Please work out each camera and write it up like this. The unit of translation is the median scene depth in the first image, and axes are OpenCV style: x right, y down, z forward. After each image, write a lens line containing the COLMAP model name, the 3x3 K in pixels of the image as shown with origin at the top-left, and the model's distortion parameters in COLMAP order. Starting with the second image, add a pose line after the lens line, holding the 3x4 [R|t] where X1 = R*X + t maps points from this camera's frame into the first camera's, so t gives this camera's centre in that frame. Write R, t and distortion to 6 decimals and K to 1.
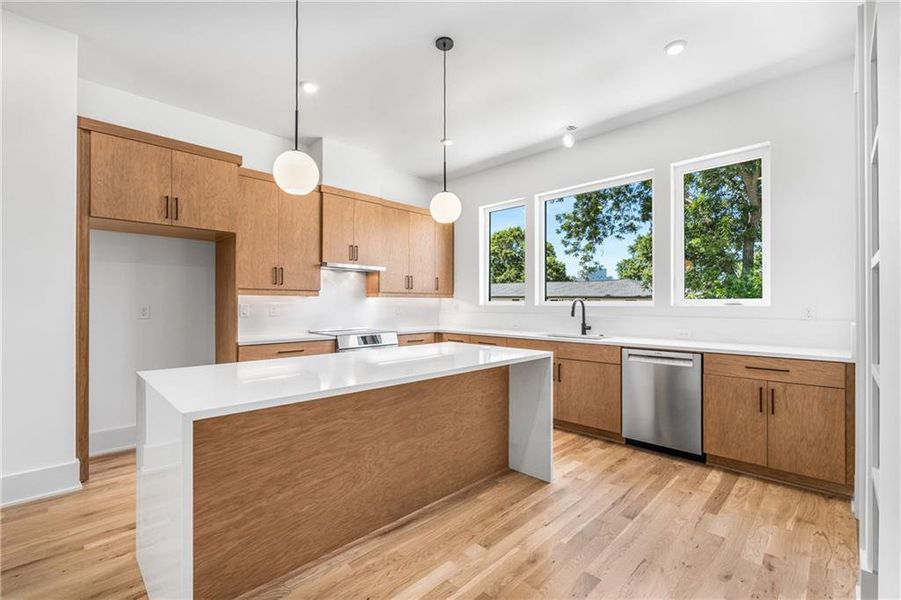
lens RADIAL K [[397.0, 0, 448.9], [0, 397.0, 300.0], [0, 0, 1]] dist [-0.012631, 0.001612]
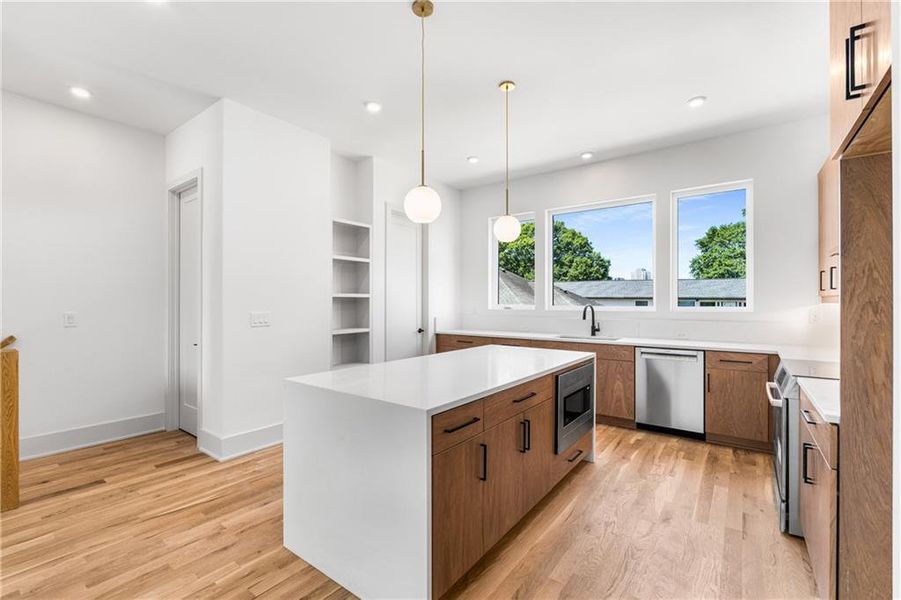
lens RADIAL K [[397.0, 0, 444.6], [0, 397.0, 305.0], [0, 0, 1]] dist [-0.012631, 0.001612]
pose [[0.992385, -0.003419, 0.123126, -0.257385], [0.000672, 0.999750, 0.022344, -0.030290], [-0.123171, -0.022091, 0.992140, -0.091791]]
